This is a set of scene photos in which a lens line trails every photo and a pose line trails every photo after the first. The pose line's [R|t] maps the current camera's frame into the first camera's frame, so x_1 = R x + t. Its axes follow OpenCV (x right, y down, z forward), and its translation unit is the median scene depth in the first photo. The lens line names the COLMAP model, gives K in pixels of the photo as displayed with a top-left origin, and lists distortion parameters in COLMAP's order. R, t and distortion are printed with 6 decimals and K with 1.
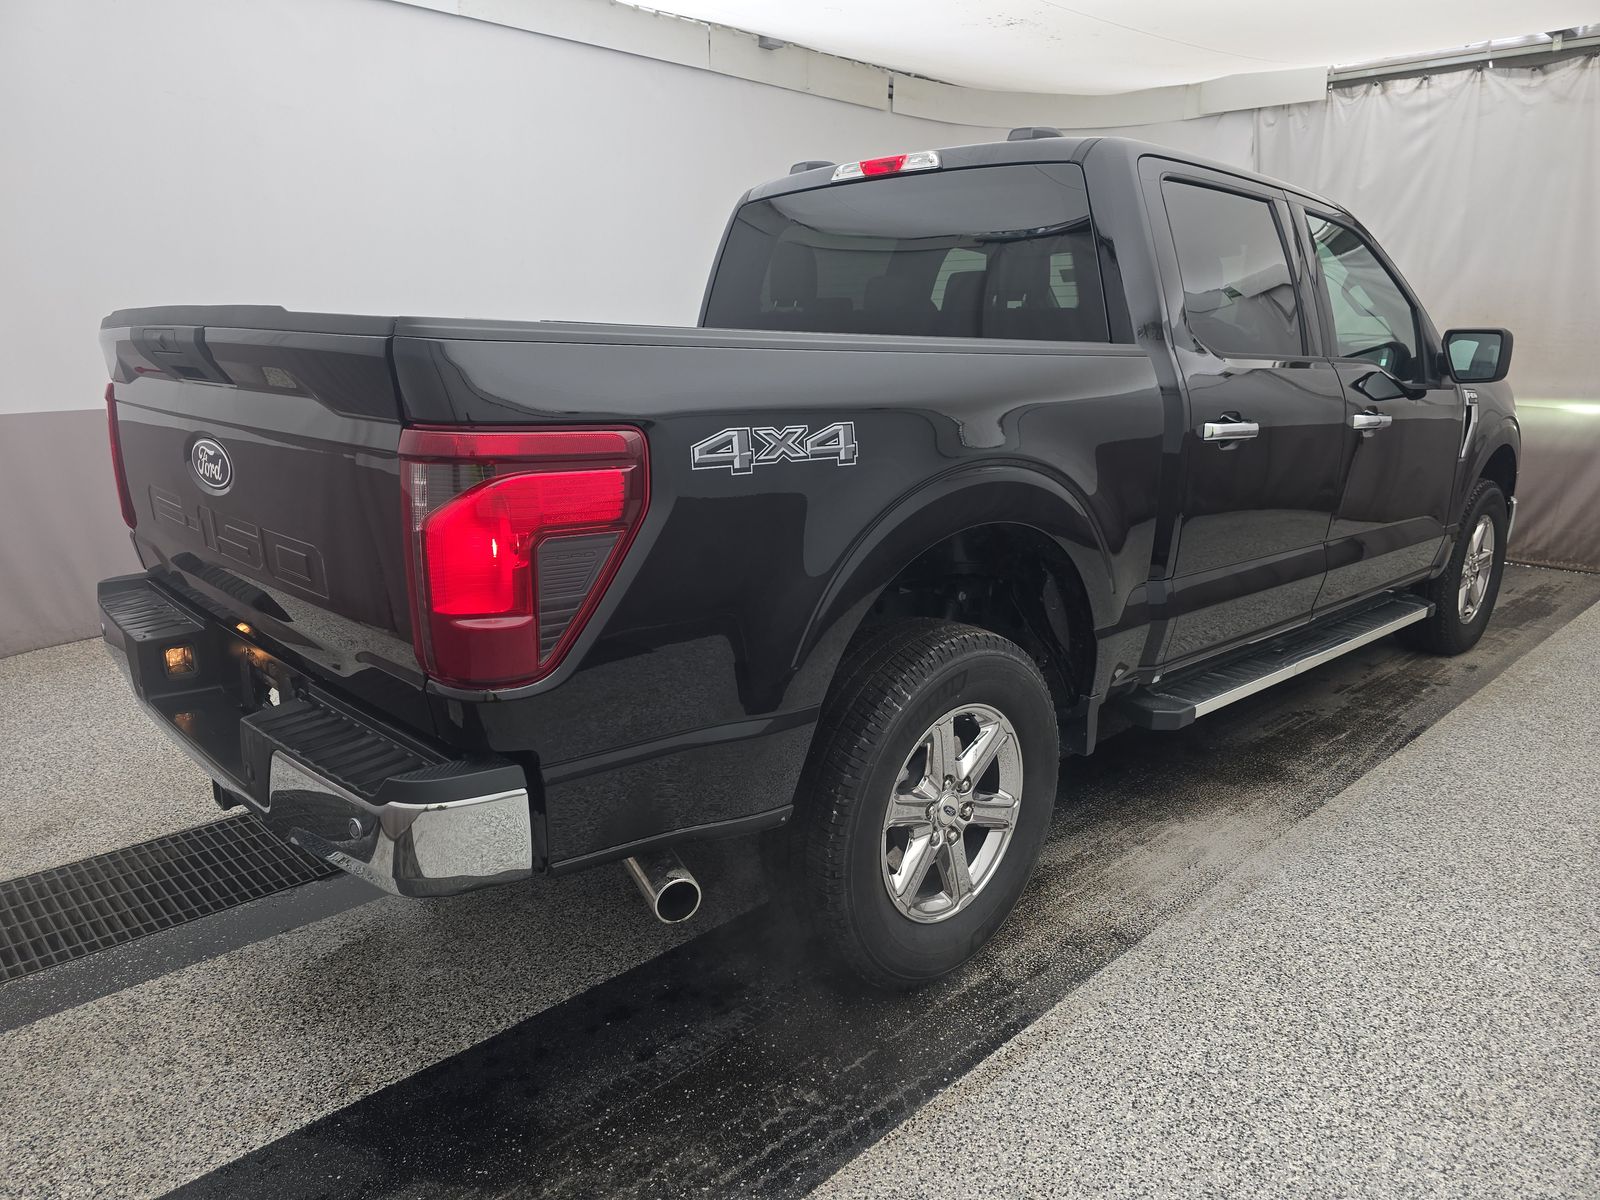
lens RADIAL K [[1049.9, 0, 800.0], [0, 1049.9, 600.0], [0, 0, 1]] dist [0.003029, -0.004937]
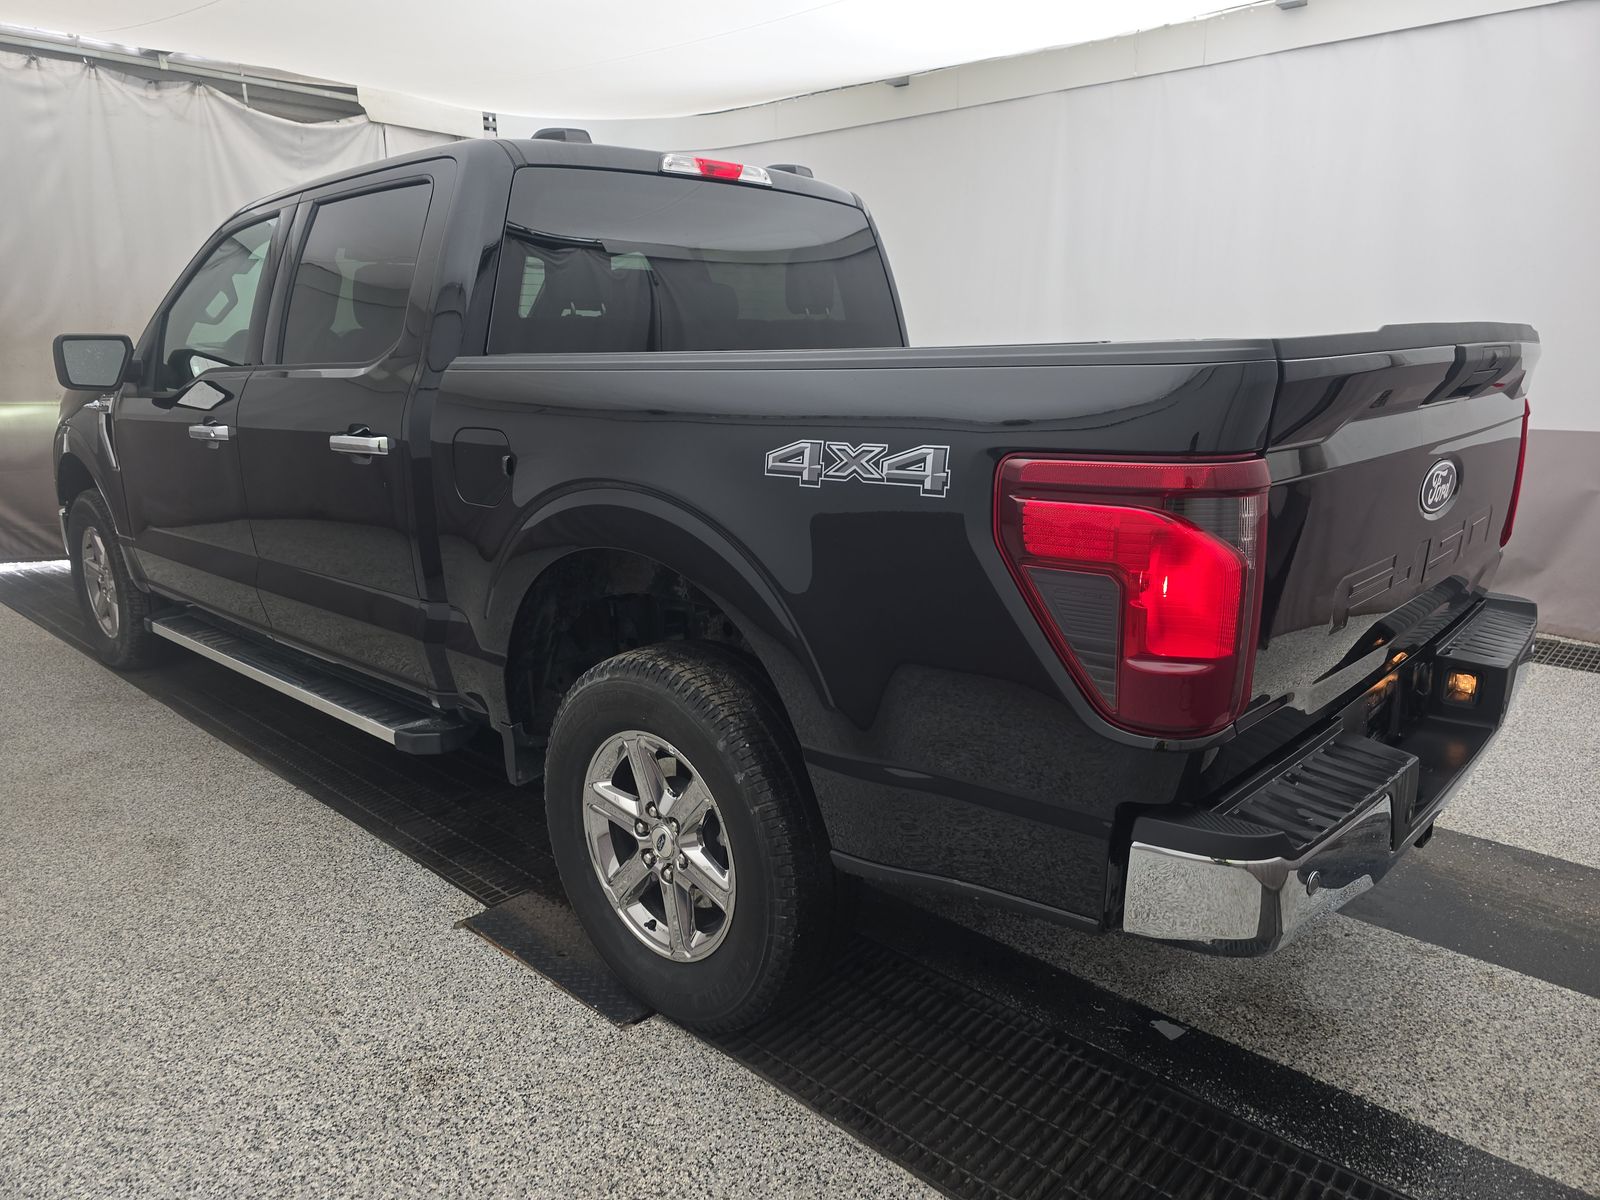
lens RADIAL K [[1049.9, 0, 800.0], [0, 1049.9, 600.0], [0, 0, 1]] dist [0.003029, -0.004937]
pose [[-0.027308, -0.249703, 0.967937, -0.835578], [0.248659, 0.936165, 0.248522, -0.231672], [-0.968206, 0.247473, 0.036526, 0.868005]]
